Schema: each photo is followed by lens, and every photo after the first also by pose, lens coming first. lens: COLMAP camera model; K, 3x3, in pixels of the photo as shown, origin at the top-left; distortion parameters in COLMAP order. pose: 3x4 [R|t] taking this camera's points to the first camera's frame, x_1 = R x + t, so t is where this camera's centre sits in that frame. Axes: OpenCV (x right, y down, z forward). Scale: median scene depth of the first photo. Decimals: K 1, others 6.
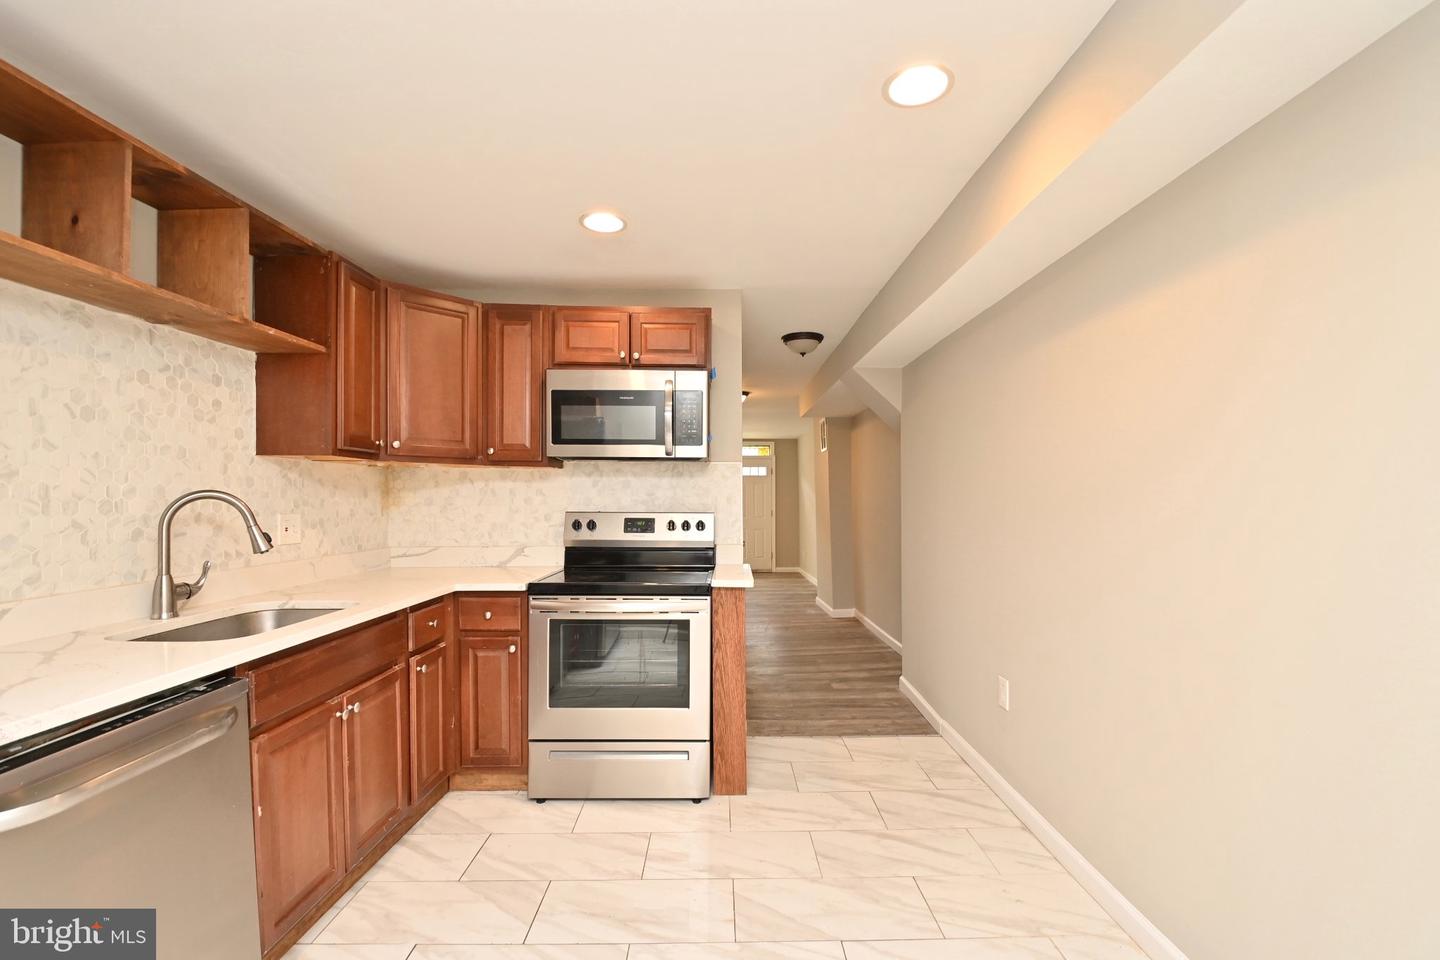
lens RADIAL K [[636.6, 0, 731.5], [0, 636.6, 504.9], [0, 0, 1]] dist [0.014168, -0.020595]
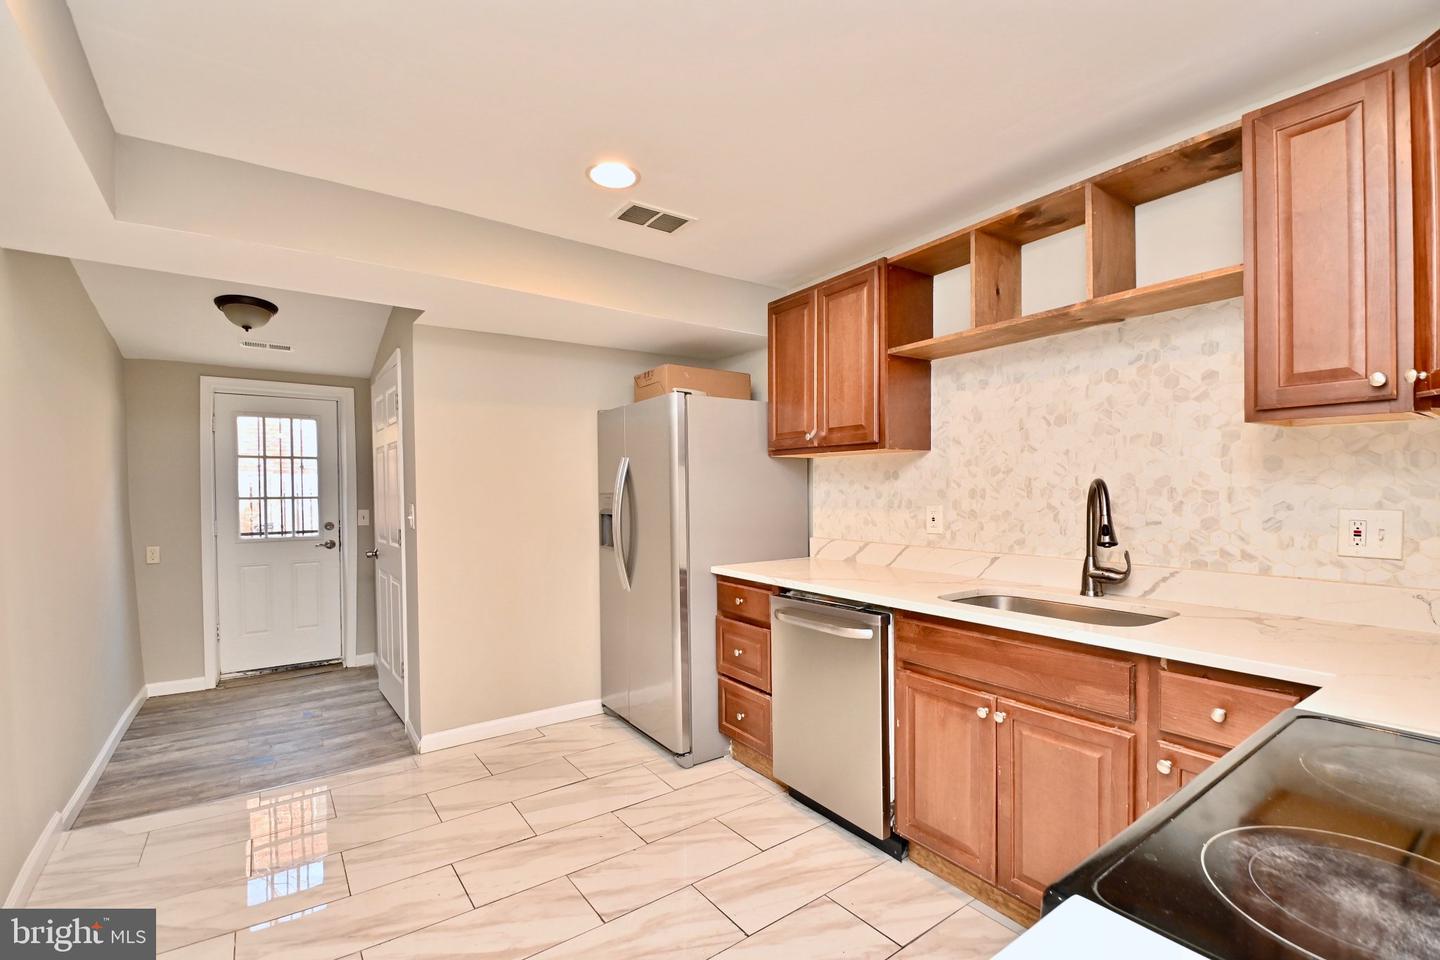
lens RADIAL K [[636.6, 0, 731.5], [0, 636.6, 504.9], [0, 0, 1]] dist [0.014168, -0.020595]
pose [[-0.818575, 0.028221, -0.573706, 0.231940], [0.006382, 0.999178, 0.040045, -0.025070], [0.574365, 0.029118, -0.818082, 1.433991]]
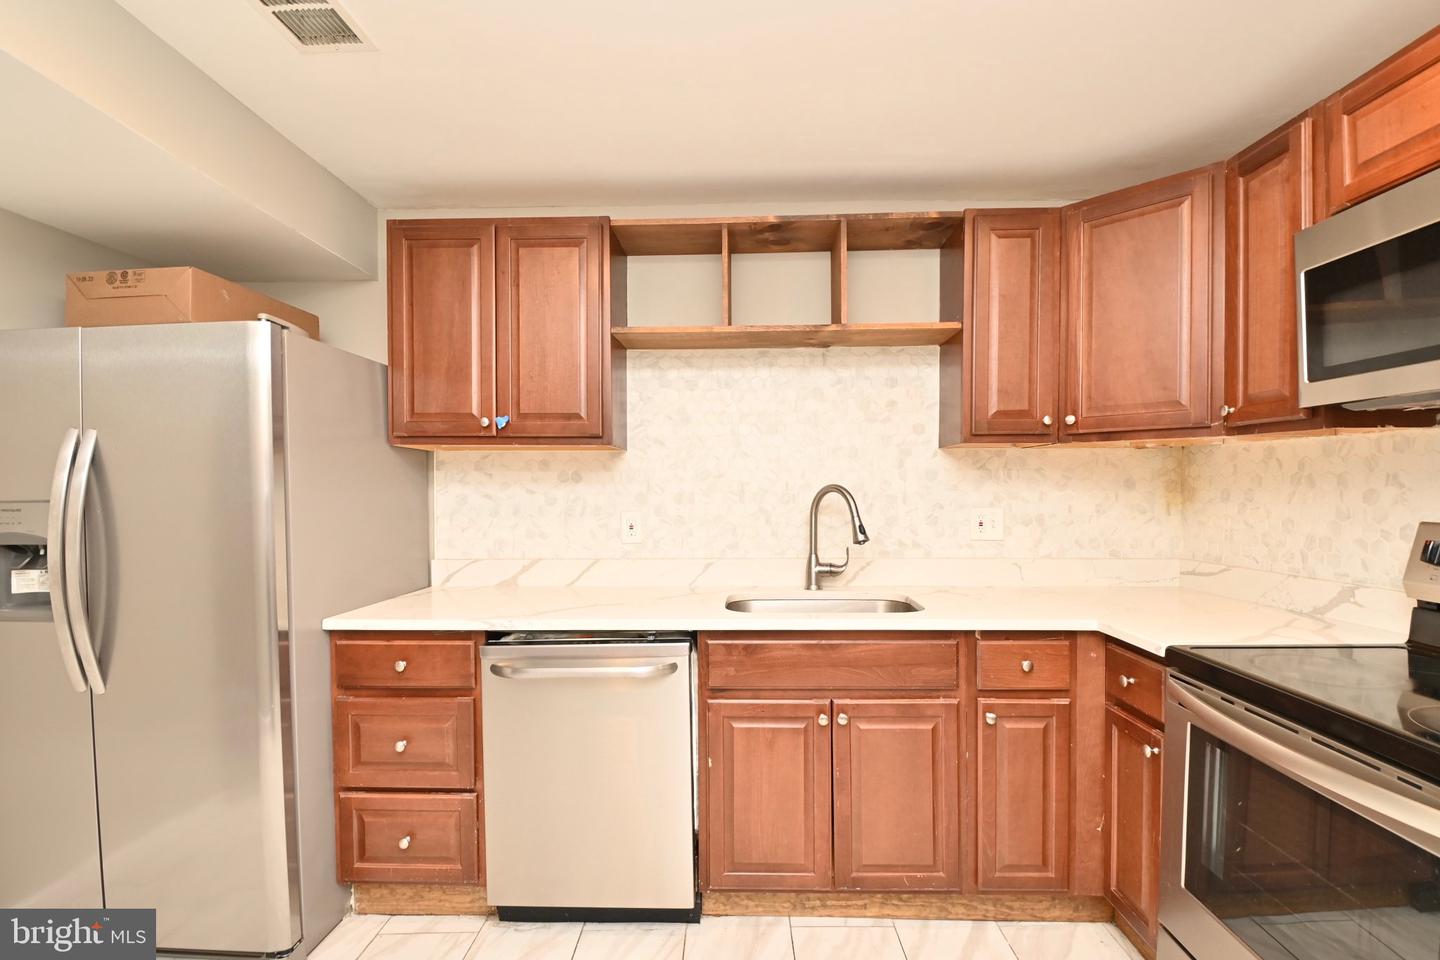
lens RADIAL K [[636.6, 0, 731.5], [0, 636.6, 504.9], [0, 0, 1]] dist [0.014168, -0.020595]
pose [[-0.023545, 0.026322, -0.999376, 0.310202], [-0.009201, 0.999605, 0.026545, -0.014220], [0.999680, 0.009821, -0.023294, 0.808559]]
